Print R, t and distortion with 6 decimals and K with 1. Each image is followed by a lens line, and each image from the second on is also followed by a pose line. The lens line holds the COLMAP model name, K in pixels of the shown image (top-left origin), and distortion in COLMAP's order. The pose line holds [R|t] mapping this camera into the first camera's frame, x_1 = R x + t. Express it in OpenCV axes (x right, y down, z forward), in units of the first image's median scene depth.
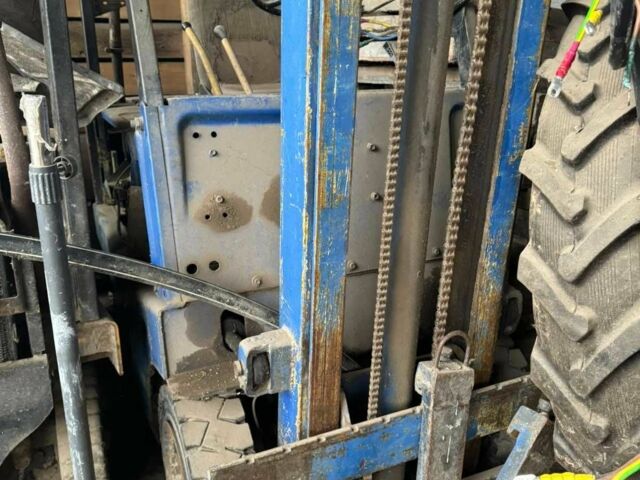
lens RADIAL K [[599.0, 0, 312.0], [0, 599.0, 239.8], [0, 0, 1]] dist [0.171546, -0.332497]
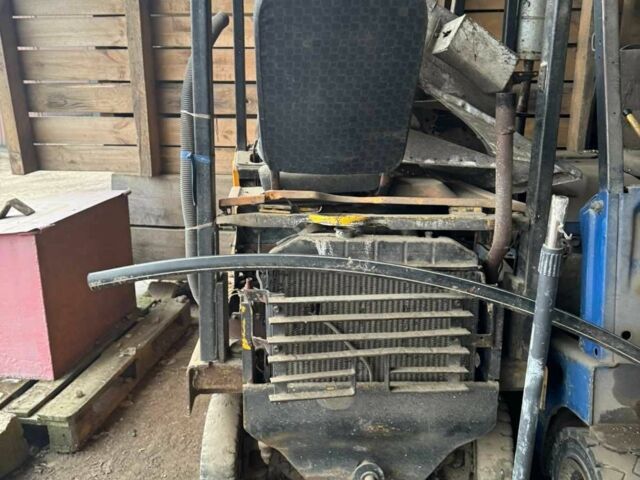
lens RADIAL K [[605.3, 0, 318.6], [0, 605.3, 230.3], [0, 0, 1]] dist [0.011880, 0.004647]
pose [[0.886128, 0.119076, -0.447882, -0.256724], [-0.139173, 0.990194, -0.012094, -0.059983], [0.442050, 0.073050, 0.894011, -0.326662]]
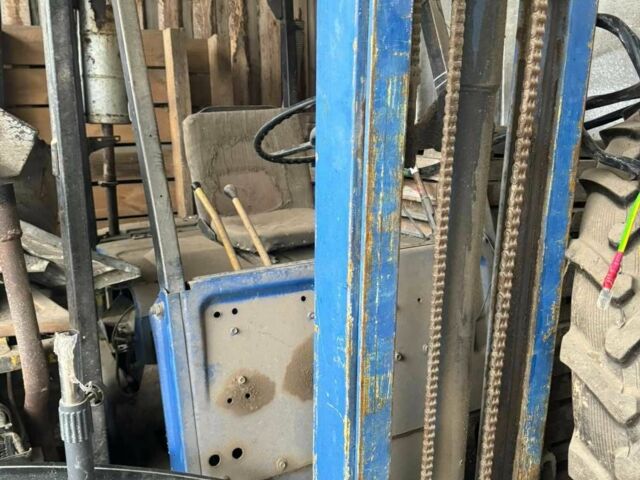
lens RADIAL K [[599.0, 0, 312.0], [0, 599.0, 239.8], [0, 0, 1]] dist [0.171546, -0.332497]
pose [[0.998060, -0.036447, 0.050480, -0.096535], [0.041542, 0.993722, -0.103881, -0.212243], [-0.046377, 0.105776, 0.993308, 0.024346]]
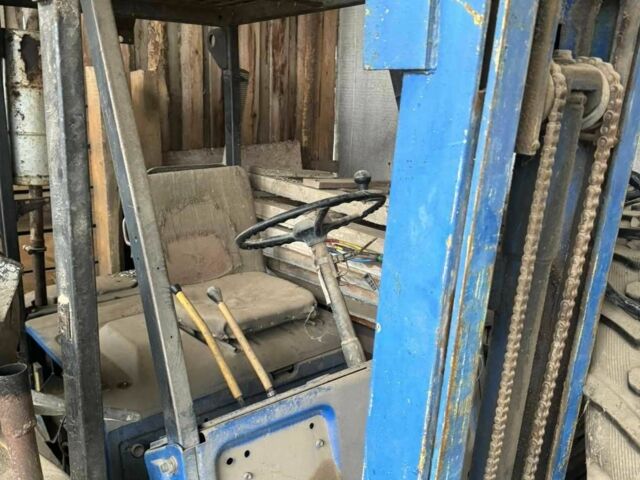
lens RADIAL K [[599.0, 0, 312.0], [0, 599.0, 239.8], [0, 0, 1]] dist [0.171546, -0.332497]
pose [[0.966561, -0.040774, 0.253176, -0.329681], [0.060887, 0.995536, -0.072118, -0.484374], [-0.249106, 0.085121, 0.964728, 0.095755]]
